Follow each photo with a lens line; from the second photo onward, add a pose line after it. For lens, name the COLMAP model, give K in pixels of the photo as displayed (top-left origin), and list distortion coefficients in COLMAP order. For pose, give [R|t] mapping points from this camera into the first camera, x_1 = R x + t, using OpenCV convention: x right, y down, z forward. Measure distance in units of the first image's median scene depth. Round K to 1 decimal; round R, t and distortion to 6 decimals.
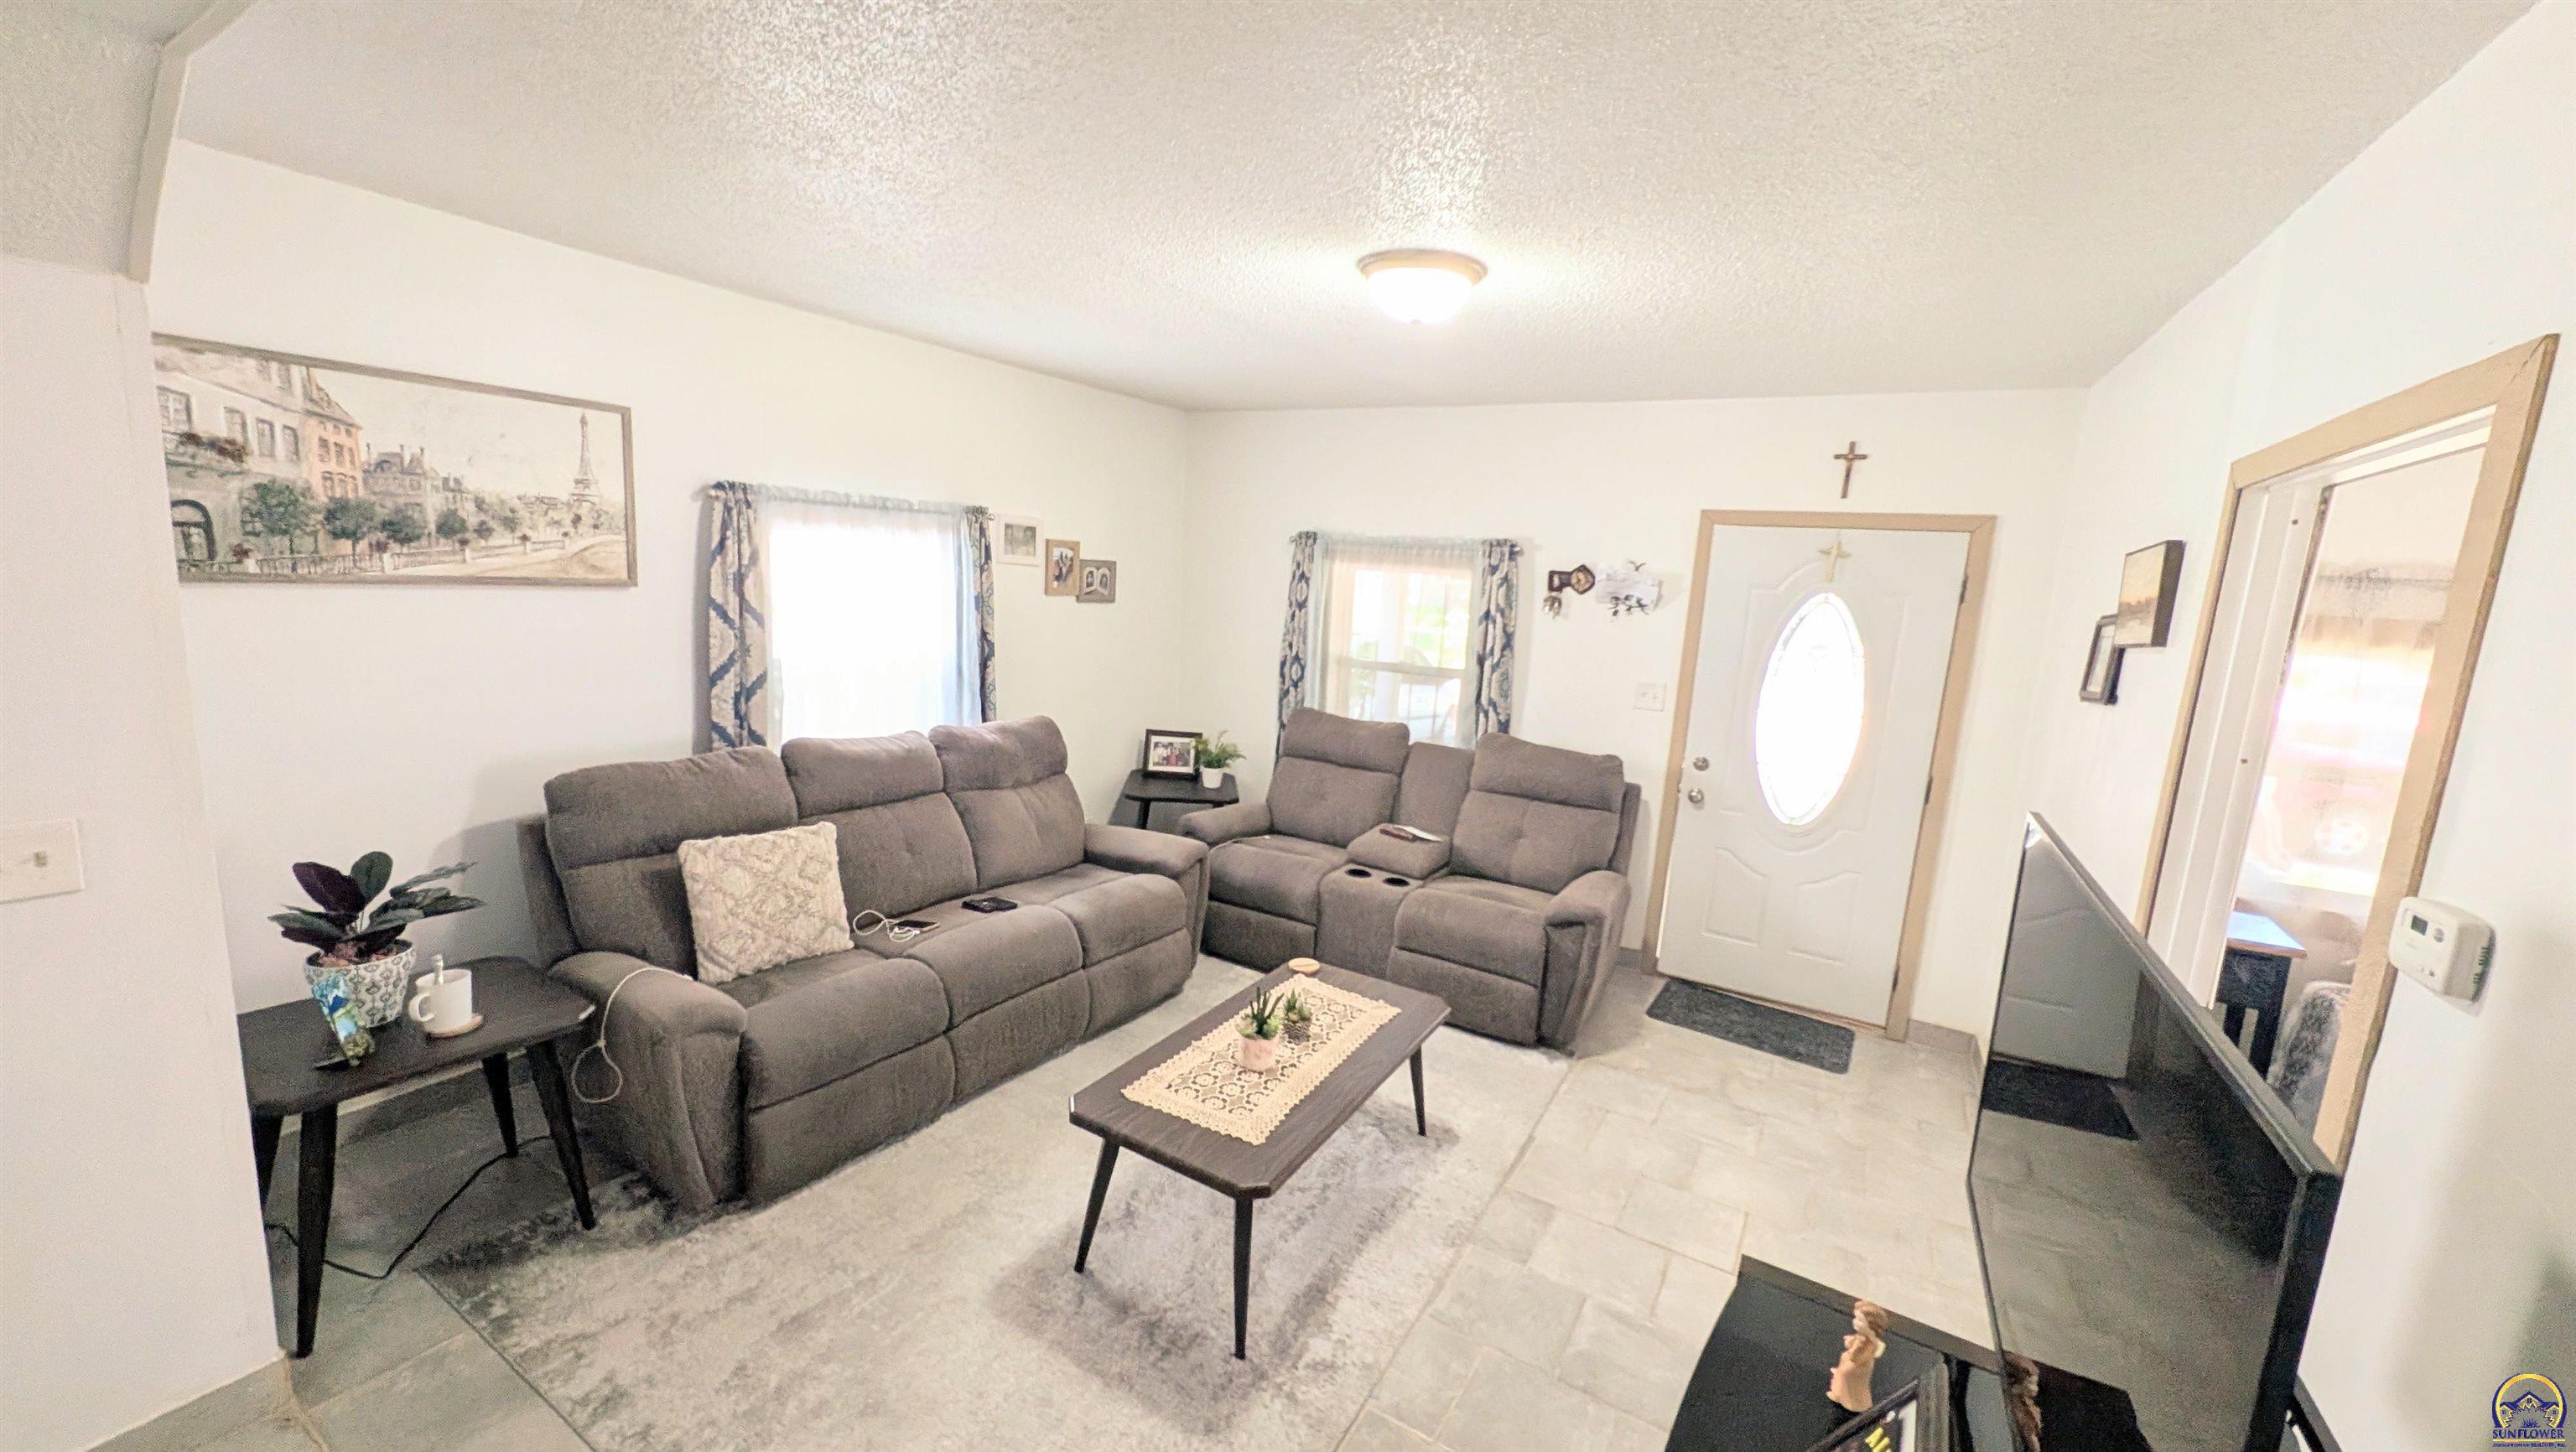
lens RADIAL K [[965.6, 0, 1294.0], [0, 965.6, 728.0], [0, 0, 1]] dist [0.002706, 0.000242]
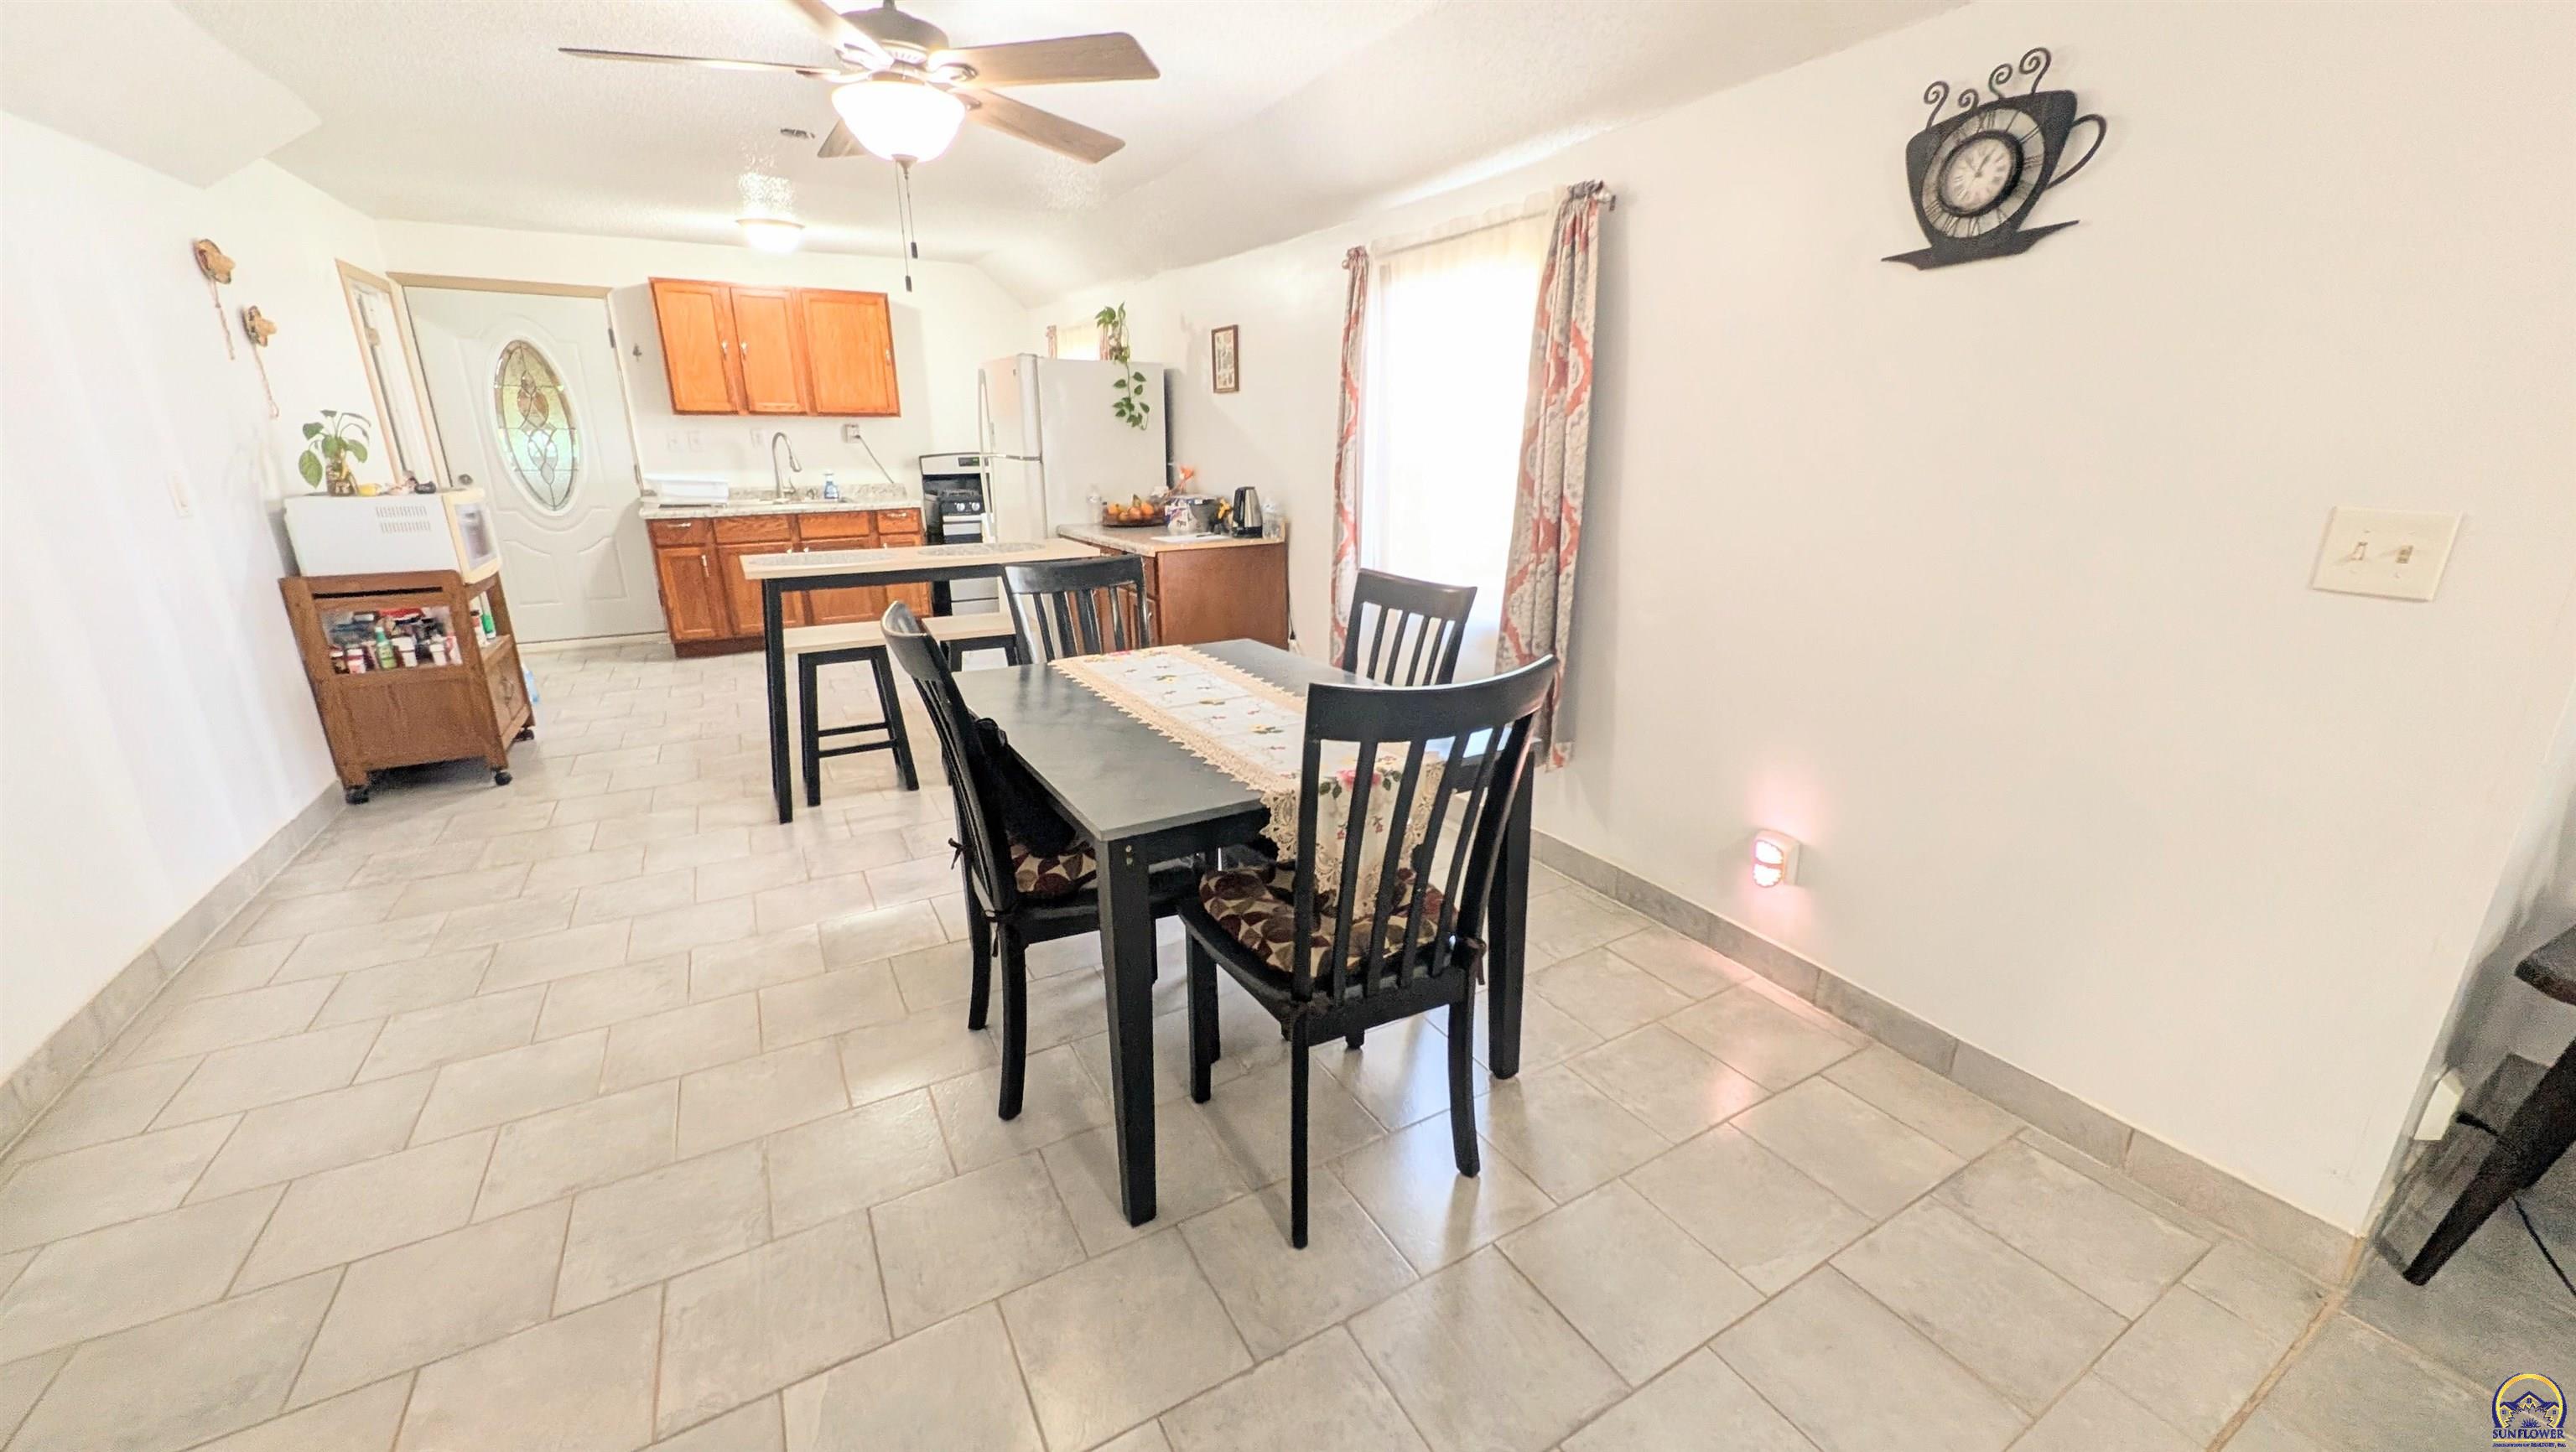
lens RADIAL K [[965.6, 0, 1294.0], [0, 965.6, 728.0], [0, 0, 1]] dist [0.002706, 0.000242]
pose [[-0.486183, 0.195892, -0.851618, 0.001673], [-0.170576, 0.934529, 0.312344, 0.066132], [0.857047, 0.297122, -0.420937, 0.197003]]
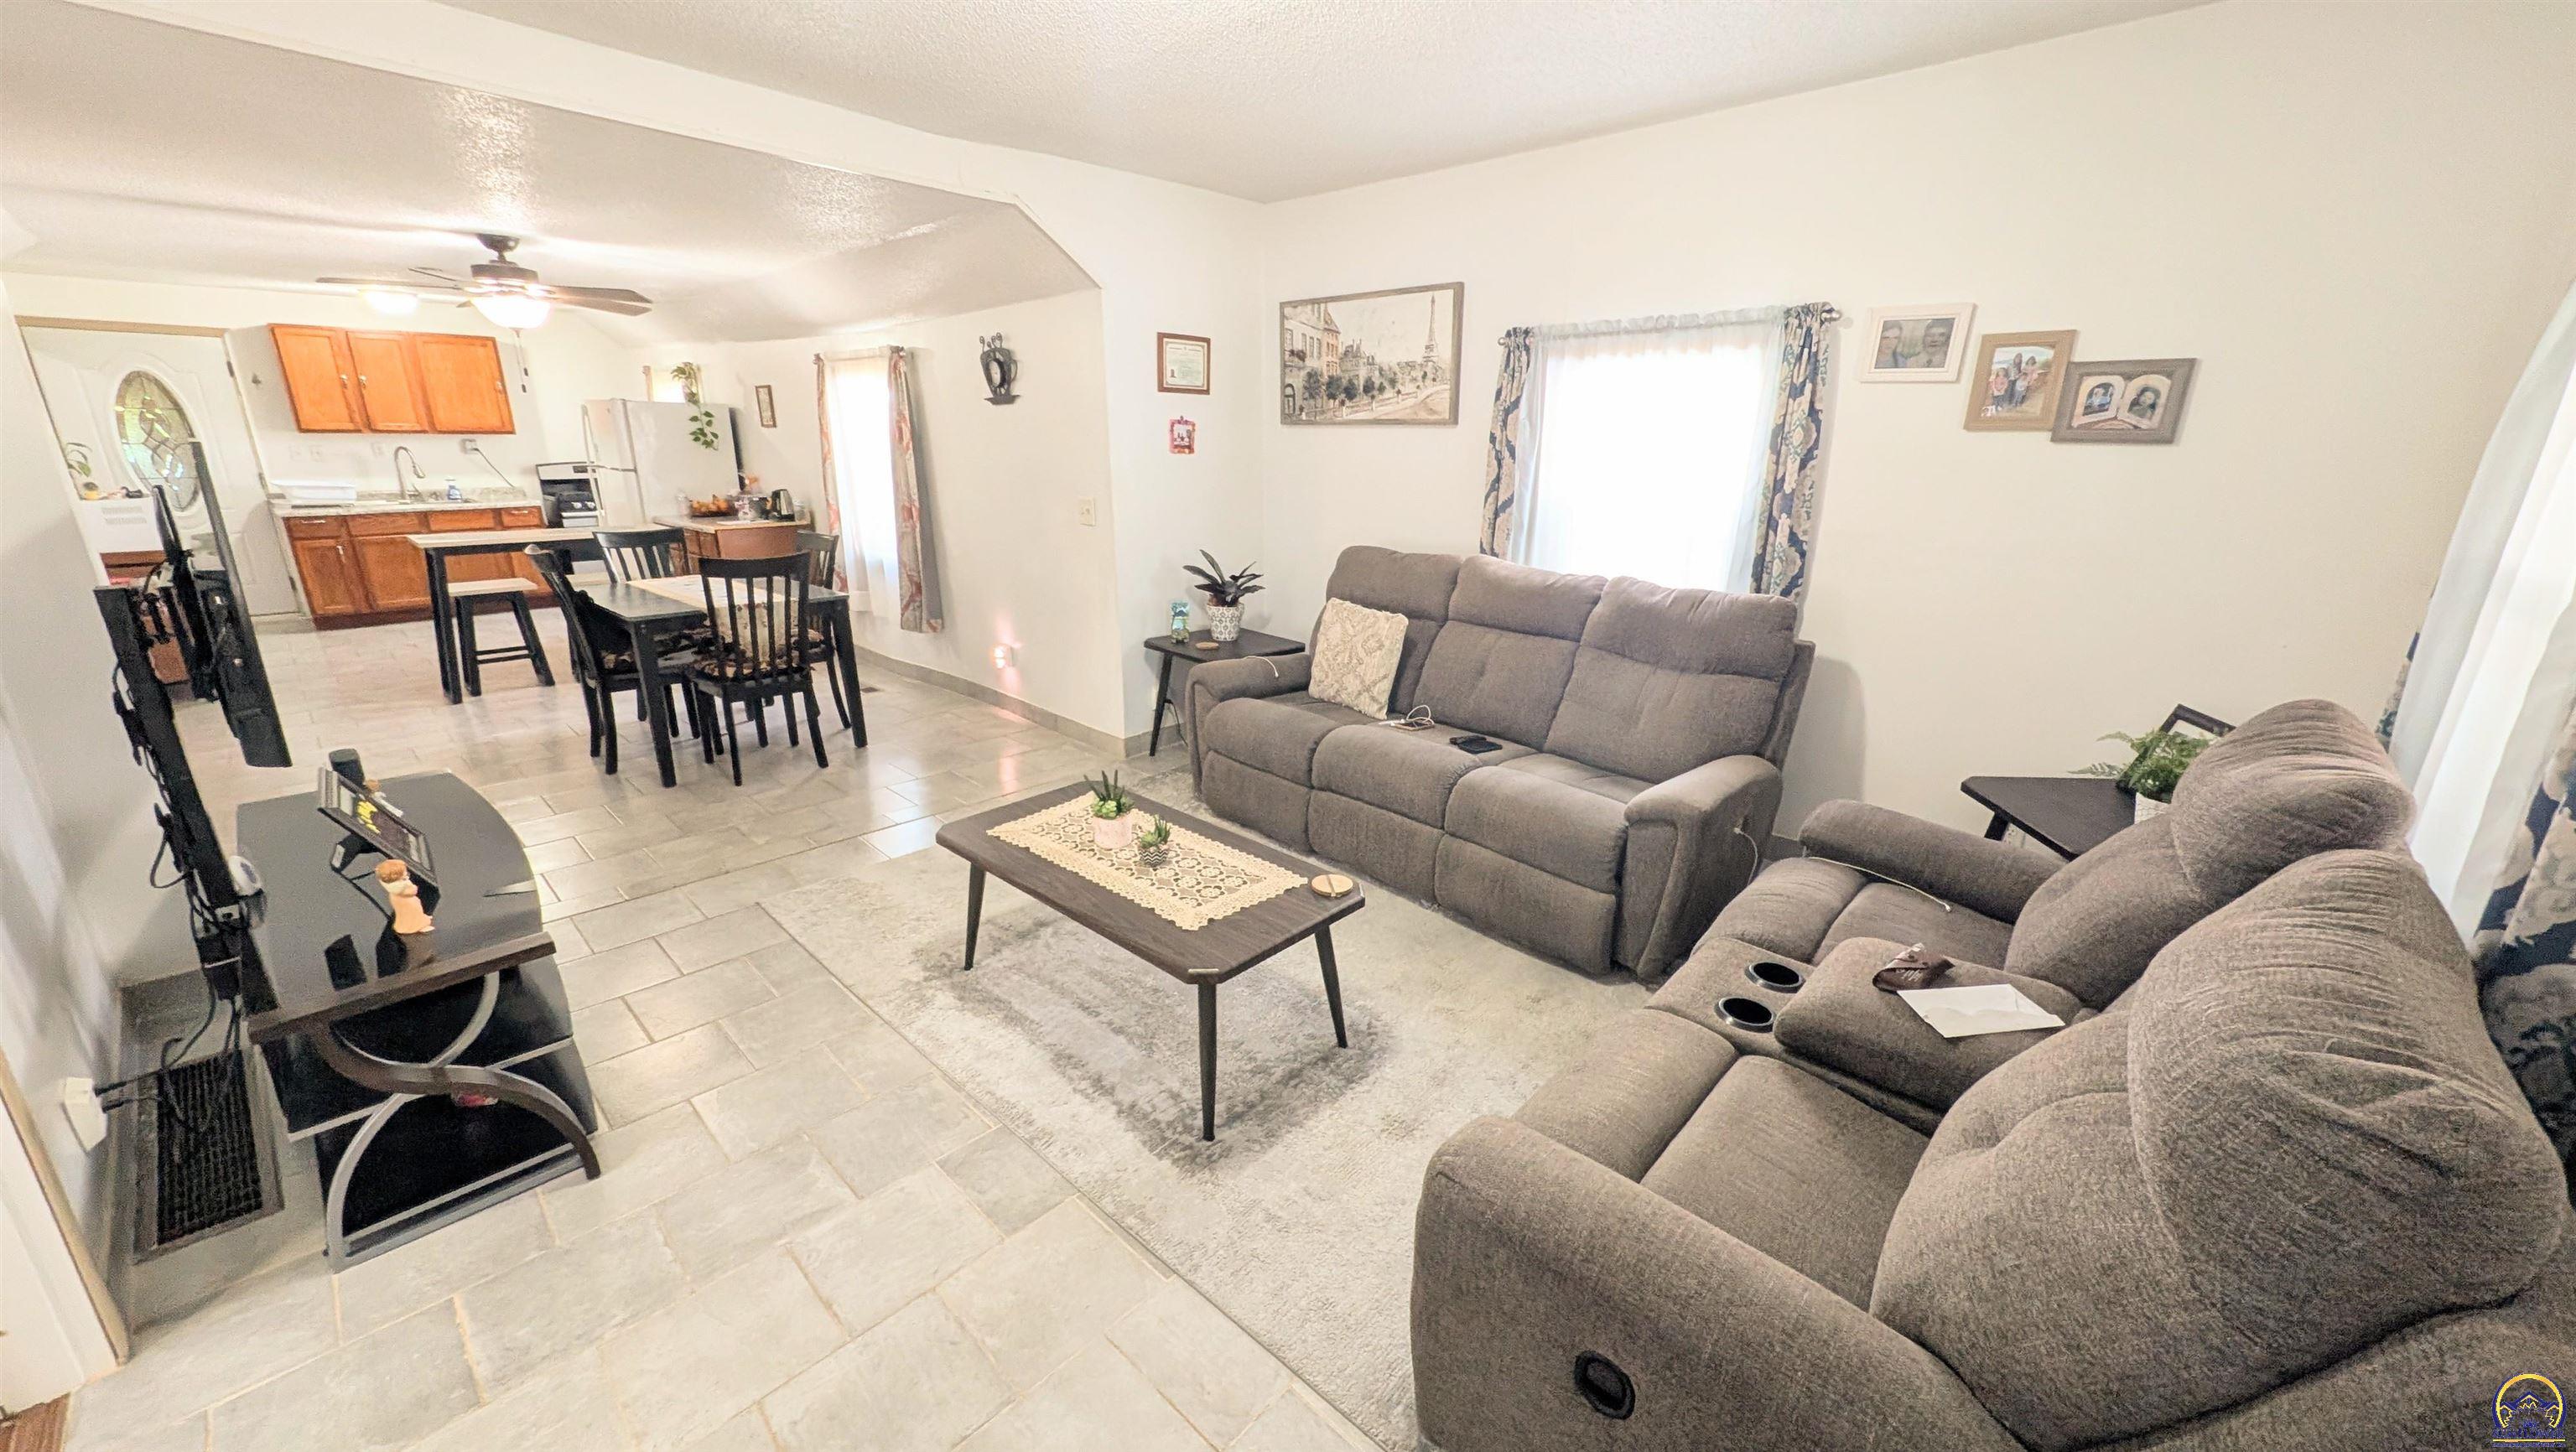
lens RADIAL K [[965.6, 0, 1294.0], [0, 965.6, 728.0], [0, 0, 1]] dist [0.002706, 0.000242]
pose [[-0.216172, 0.225597, -0.949934, 0.525305], [-0.180701, 0.946886, 0.265994, -0.046781], [0.959488, 0.229155, -0.163925, 0.801725]]
